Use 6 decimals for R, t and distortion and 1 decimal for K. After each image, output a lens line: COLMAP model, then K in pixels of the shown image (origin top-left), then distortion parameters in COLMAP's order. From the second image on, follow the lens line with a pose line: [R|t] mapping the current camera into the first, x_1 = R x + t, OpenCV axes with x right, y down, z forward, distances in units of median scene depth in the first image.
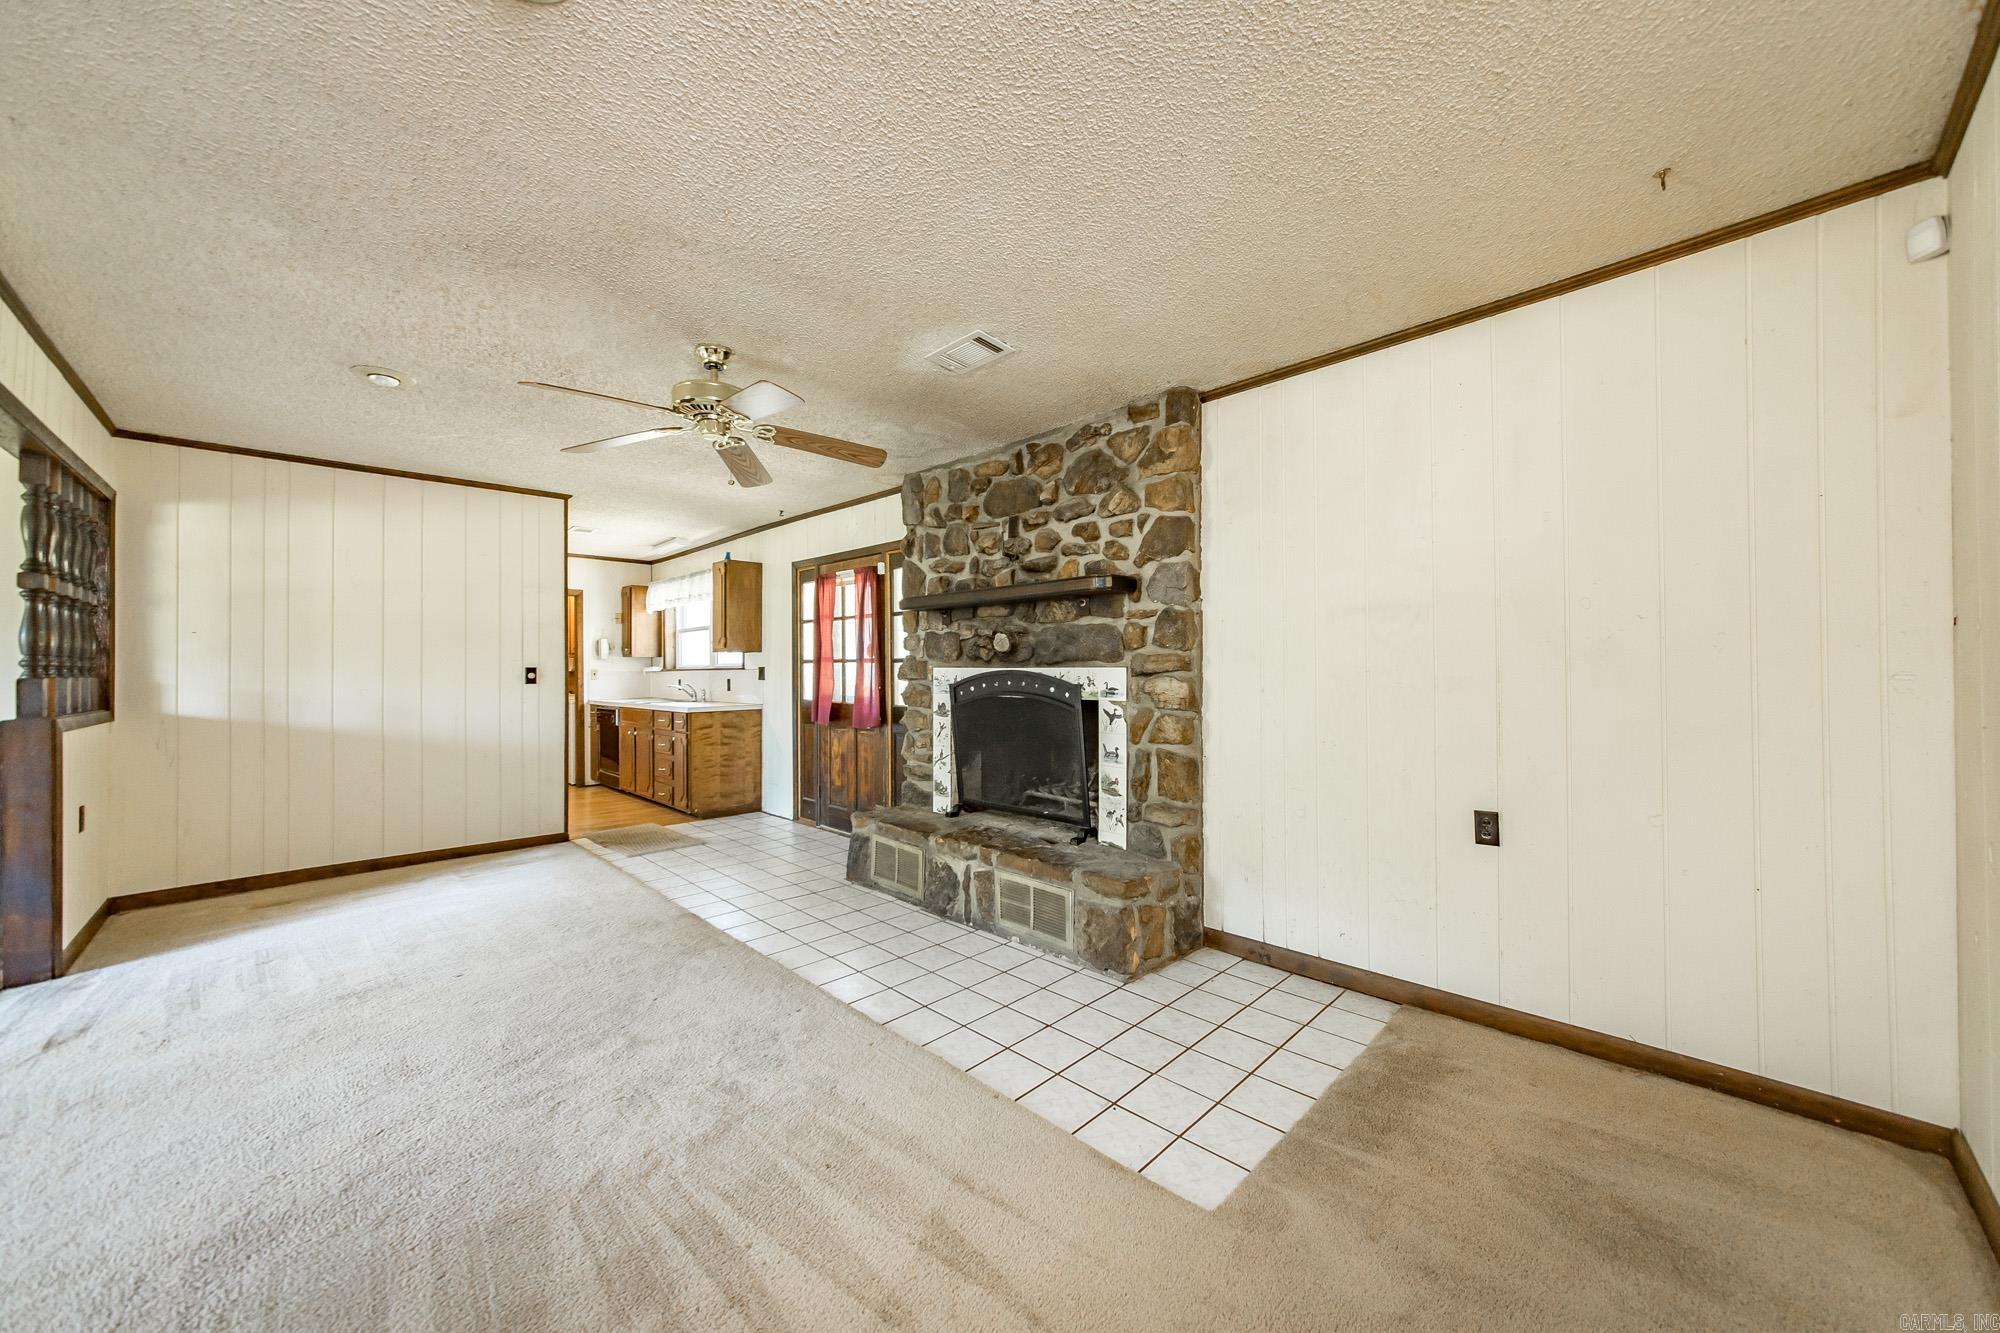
lens RADIAL K [[709.2, 0, 1000.0], [0, 709.2, 666.5], [0, 0, 1]] dist [-0.000491, -0.000013]
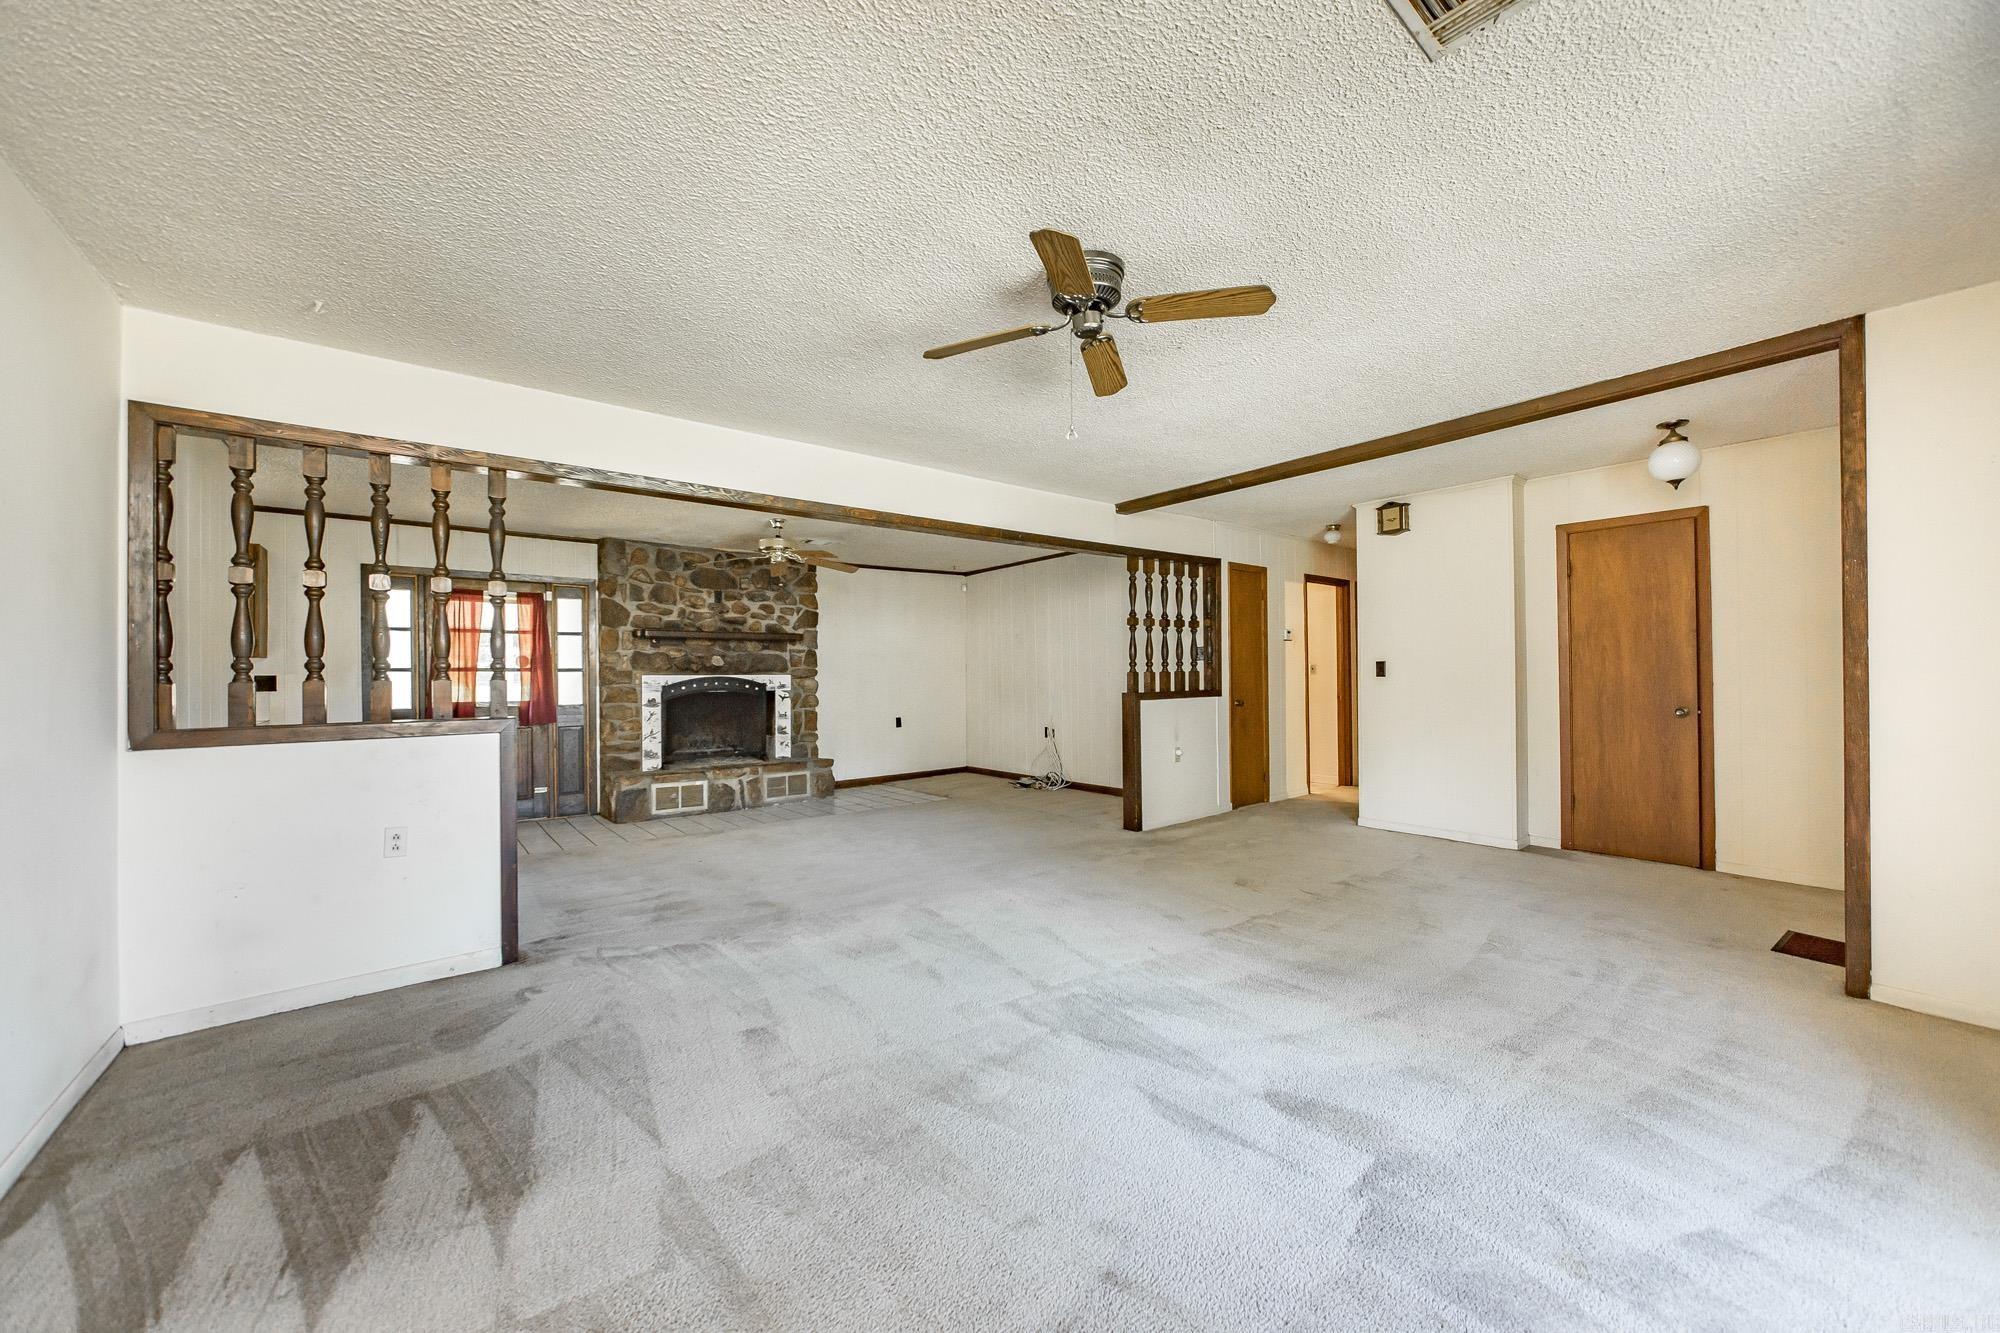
lens RADIAL K [[709.2, 0, 1000.0], [0, 709.2, 666.5], [0, 0, 1]] dist [-0.000491, -0.000013]
pose [[0.113669, 0.009623, 0.993472, -1.783068], [0.000809, 0.999952, -0.009779, -0.002173], [-0.993518, 0.001916, 0.113656, 0.094898]]
